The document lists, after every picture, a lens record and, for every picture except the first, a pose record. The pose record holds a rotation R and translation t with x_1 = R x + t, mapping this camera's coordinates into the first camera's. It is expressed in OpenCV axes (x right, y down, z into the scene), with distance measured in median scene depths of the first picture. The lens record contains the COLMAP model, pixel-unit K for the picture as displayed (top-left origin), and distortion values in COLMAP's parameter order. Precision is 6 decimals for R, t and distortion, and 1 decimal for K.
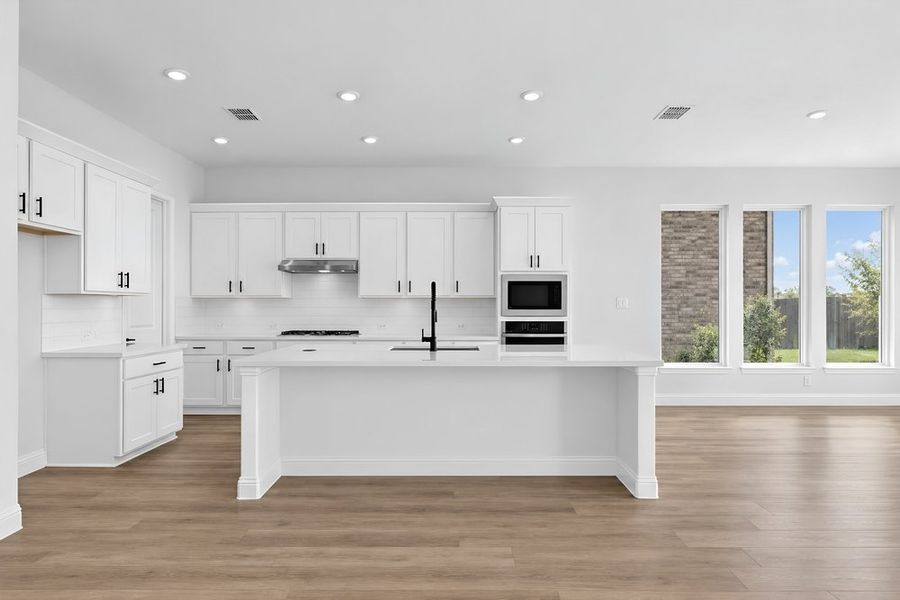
lens RADIAL K [[468.9, 0, 444.8], [0, 468.9, 307.4], [0, 0, 1]] dist [0.001205, -0.001036]
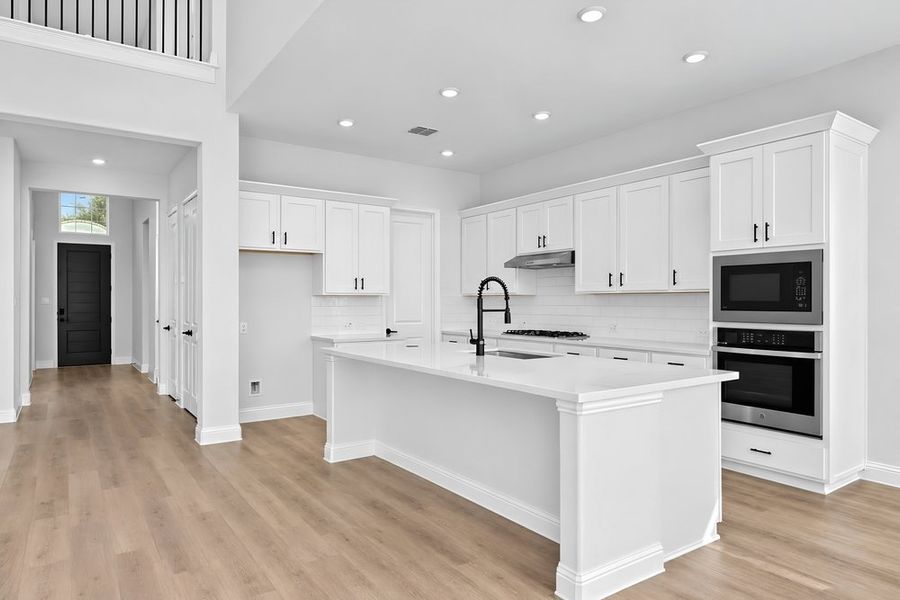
lens RADIAL K [[564.5, 0, 454.7], [0, 564.5, 298.1], [0, 0, 1]] dist [-0.003455, 0.000870]
pose [[0.577295, -0.006852, -0.816507, 0.564201], [-0.002608, 0.999944, -0.010235, -0.002627], [0.816531, 0.008038, 0.577245, 0.236673]]
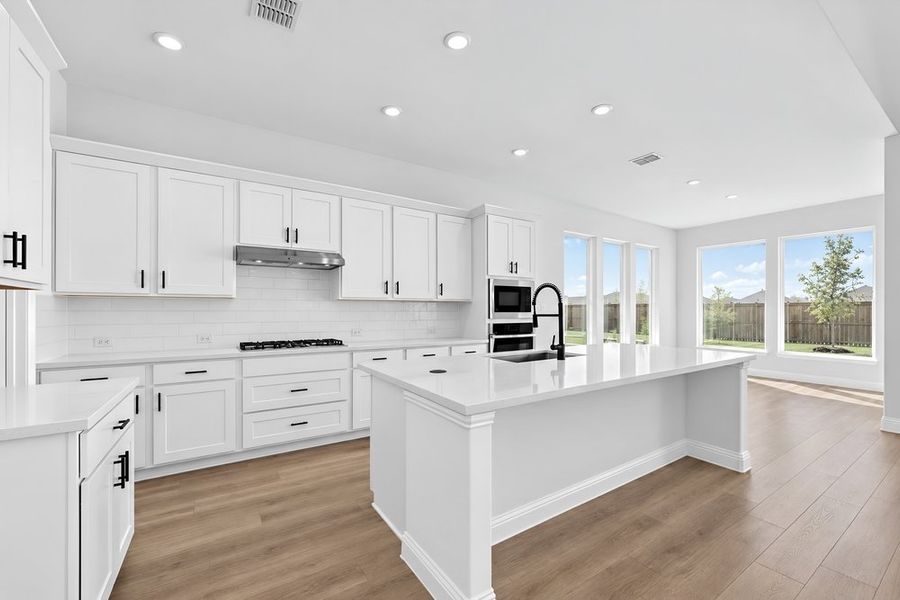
lens RADIAL K [[370.9, 0, 452.4], [0, 370.9, 306.9], [0, 0, 1]] dist [-0.003935, -0.000291]
pose [[0.830929, 0.003184, 0.556370, -0.406447], [0.001495, 0.999967, -0.007956, -0.001596], [-0.556377, 0.007443, 0.830897, 0.359228]]
